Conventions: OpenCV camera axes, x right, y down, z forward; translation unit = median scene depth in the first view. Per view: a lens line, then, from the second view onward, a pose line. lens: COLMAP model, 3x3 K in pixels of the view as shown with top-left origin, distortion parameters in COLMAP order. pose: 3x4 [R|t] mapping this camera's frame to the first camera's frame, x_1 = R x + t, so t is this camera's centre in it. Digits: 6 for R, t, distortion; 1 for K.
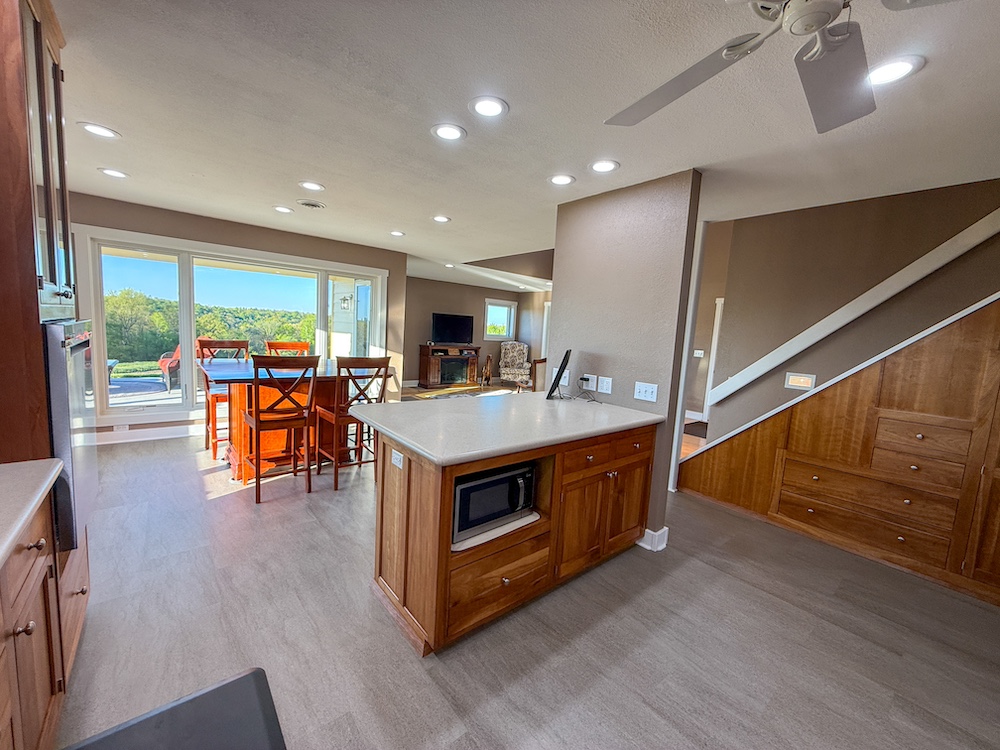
lens RADIAL K [[399.2, 0, 496.8], [0, 399.2, 375.8], [0, 0, 1]] dist [0.000489, -0.000051]
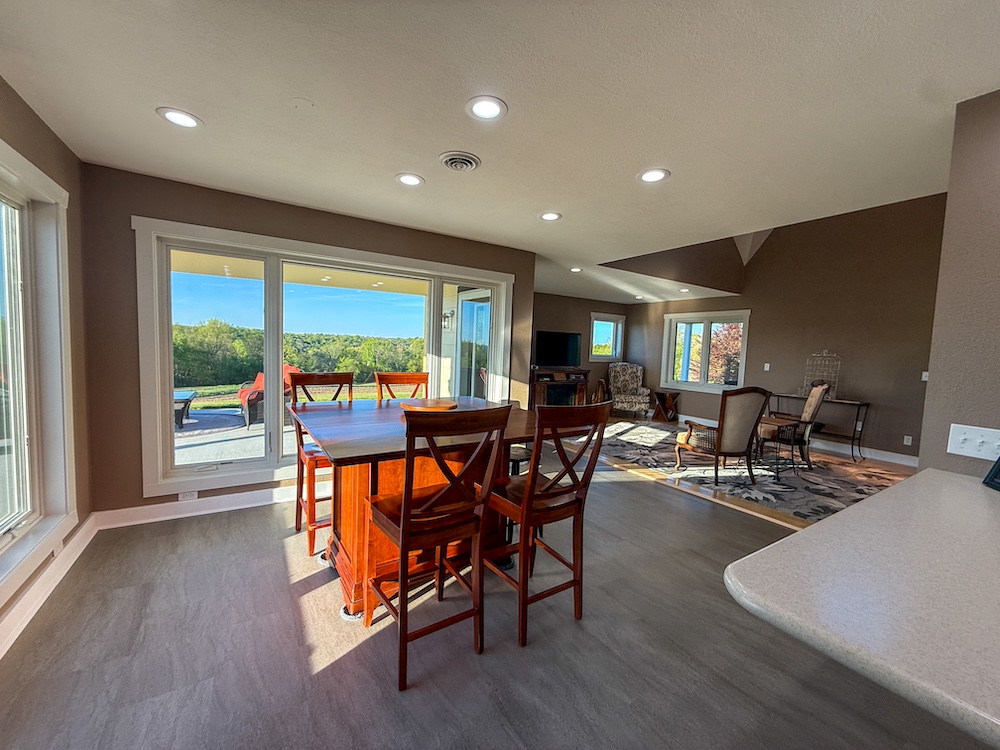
lens RADIAL K [[399.2, 0, 496.8], [0, 399.2, 375.8], [0, 0, 1]] dist [0.000489, -0.000051]
pose [[0.991811, -0.013111, -0.127038, -0.207403], [0.006988, 0.998798, -0.048525, -0.034221], [0.127522, 0.047240, 0.990710, 0.245033]]
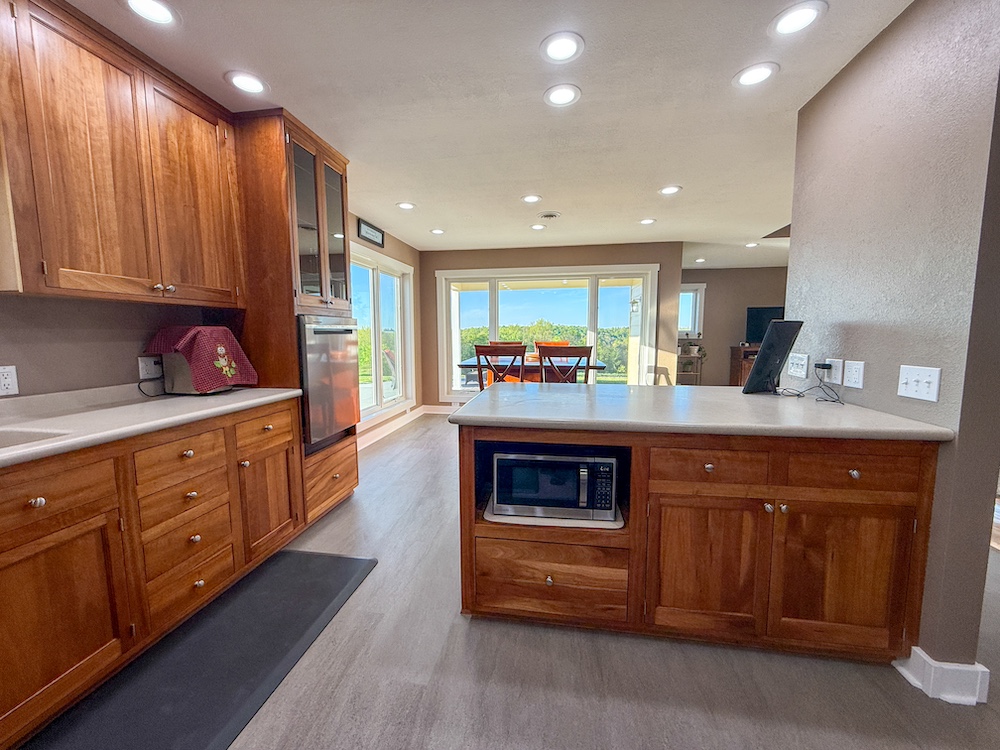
lens RADIAL K [[399.2, 0, 496.8], [0, 399.2, 375.8], [0, 0, 1]] dist [0.000489, -0.000051]
pose [[0.654721, 0.017303, -0.755673, 0.189217], [-0.044107, 0.998909, -0.015342, 0.029576], [0.754583, 0.043375, 0.654770, 0.106671]]
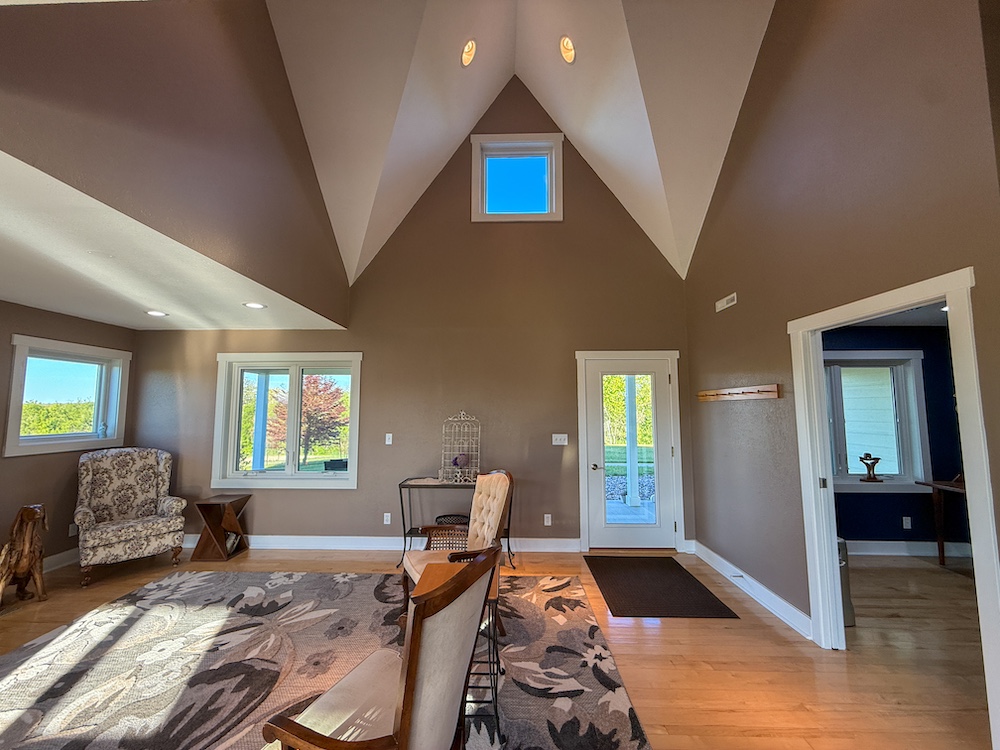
lens RADIAL K [[405.2, 0, 500.0], [0, 405.2, 375.0], [0, 0, 1]] dist [-0.000388, -0.000133]
pose [[0.659545, 0.004871, 0.751649, -0.025276], [0.125091, 0.985323, -0.116149, -0.113778], [-0.741183, 0.170630, 0.649256, 0.798333]]
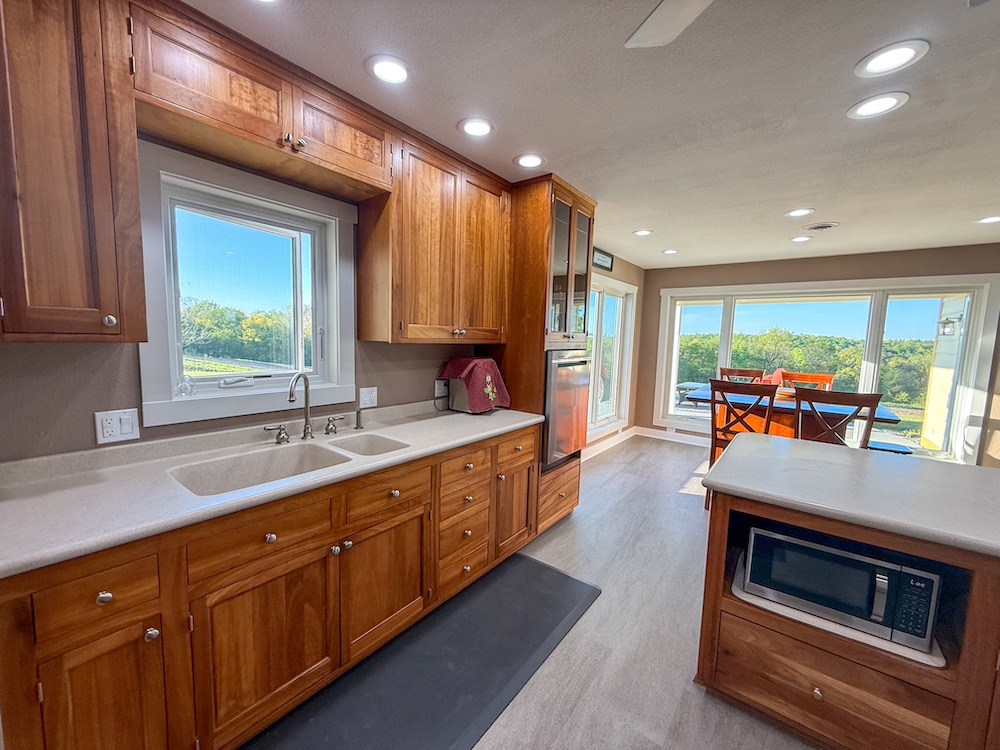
lens RADIAL K [[399.2, 0, 496.8], [0, 399.2, 375.8], [0, 0, 1]] dist [0.000489, -0.000051]
pose [[0.220052, 0.044363, -0.974479, 0.186773], [-0.127862, 0.991659, 0.016272, -0.000297], [0.967072, 0.121018, 0.223889, 0.062358]]
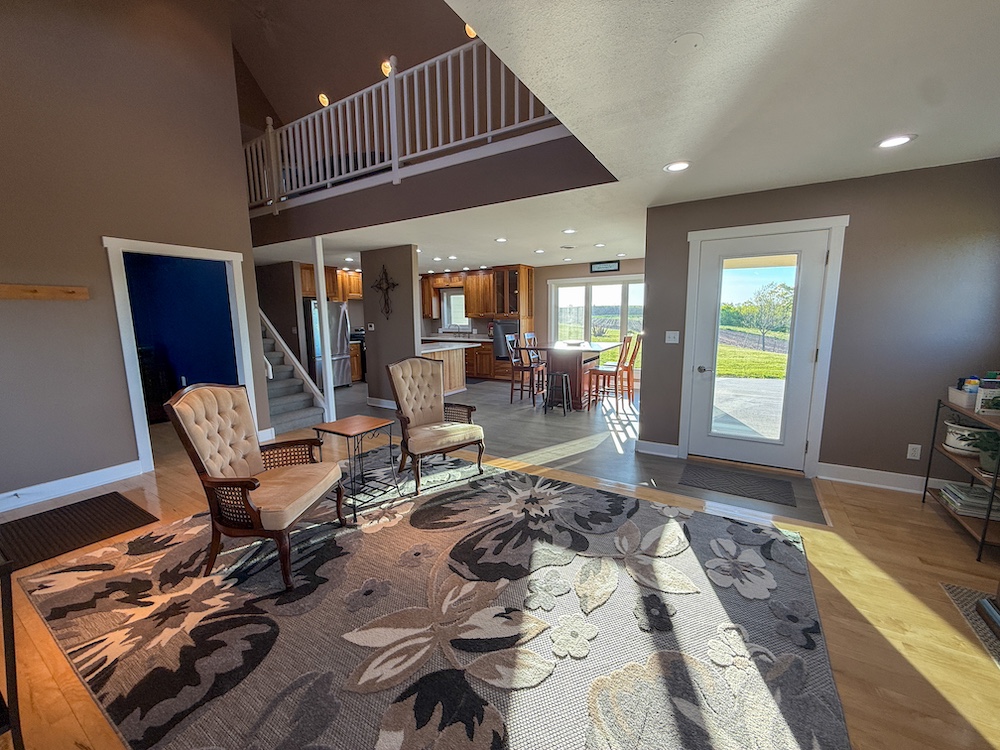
lens RADIAL K [[399.2, 0, 496.8], [0, 399.2, 375.8], [0, 0, 1]] dist [0.000489, -0.000051]
pose [[-0.947519, -0.000334, -0.319699, 0.237506], [-0.081108, 0.967534, 0.239374, -0.185419], [0.309240, 0.252741, -0.916784, 1.678233]]
